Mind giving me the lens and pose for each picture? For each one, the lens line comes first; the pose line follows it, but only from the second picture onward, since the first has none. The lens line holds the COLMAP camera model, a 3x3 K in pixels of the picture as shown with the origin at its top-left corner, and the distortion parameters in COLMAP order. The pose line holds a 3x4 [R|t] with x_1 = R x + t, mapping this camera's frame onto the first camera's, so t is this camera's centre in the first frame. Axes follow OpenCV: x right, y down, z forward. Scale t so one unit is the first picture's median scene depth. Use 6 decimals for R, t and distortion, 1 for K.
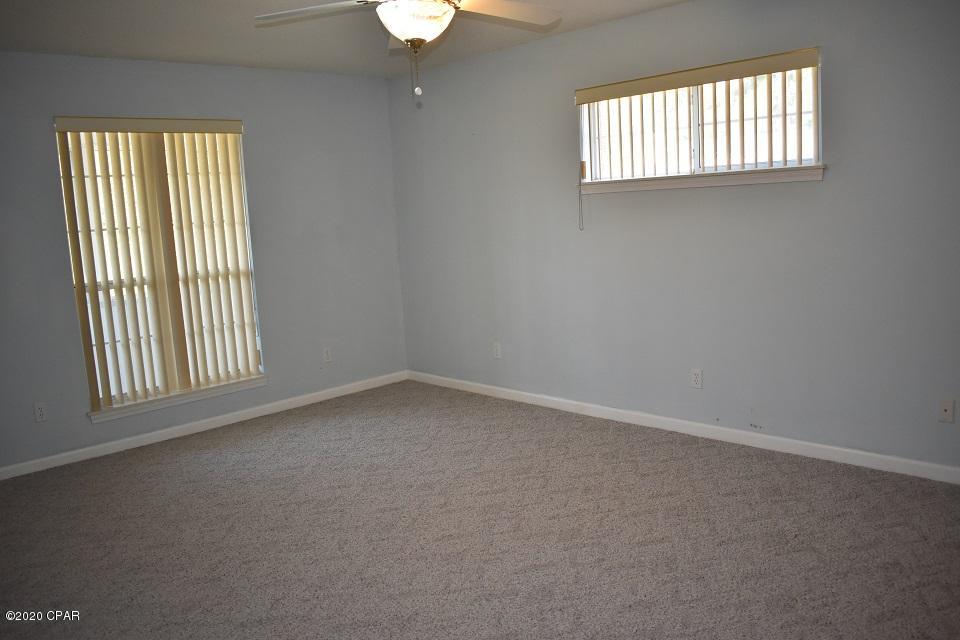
lens RADIAL K [[755.3, 0, 480.0], [0, 755.3, 320.0], [0, 0, 1]] dist [-0.088707, 0.011327]
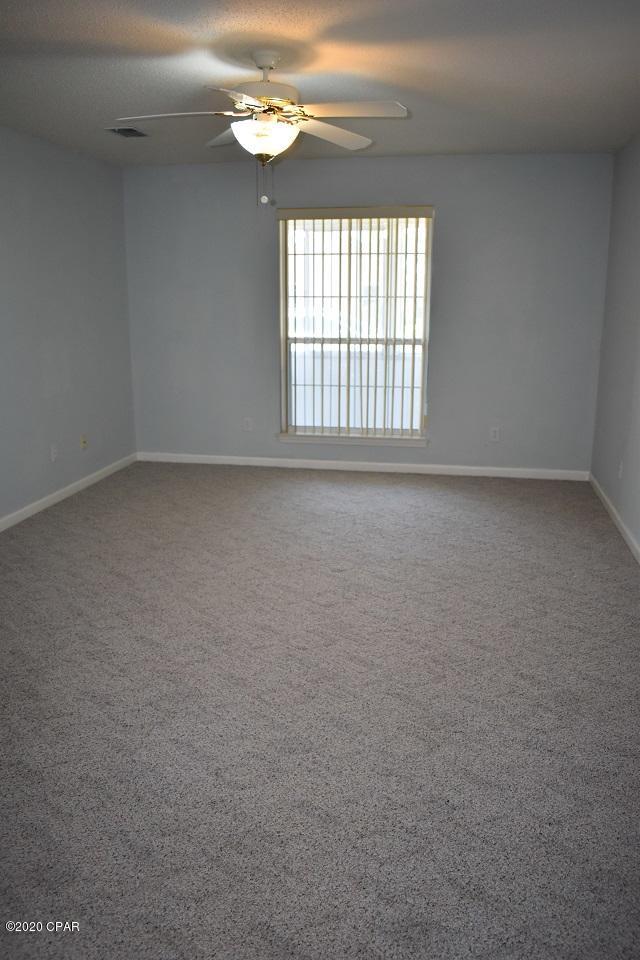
lens RADIAL K [[755.3, 0, 340.7], [0, 755.3, 477.6], [0, 0, 1]] dist [-0.088707, 0.011327]
pose [[0.574903, 0.257115, -0.776775, 0.763023], [-0.151406, 0.966379, 0.207816, -0.122701], [0.804091, -0.001865, 0.594503, 0.299861]]
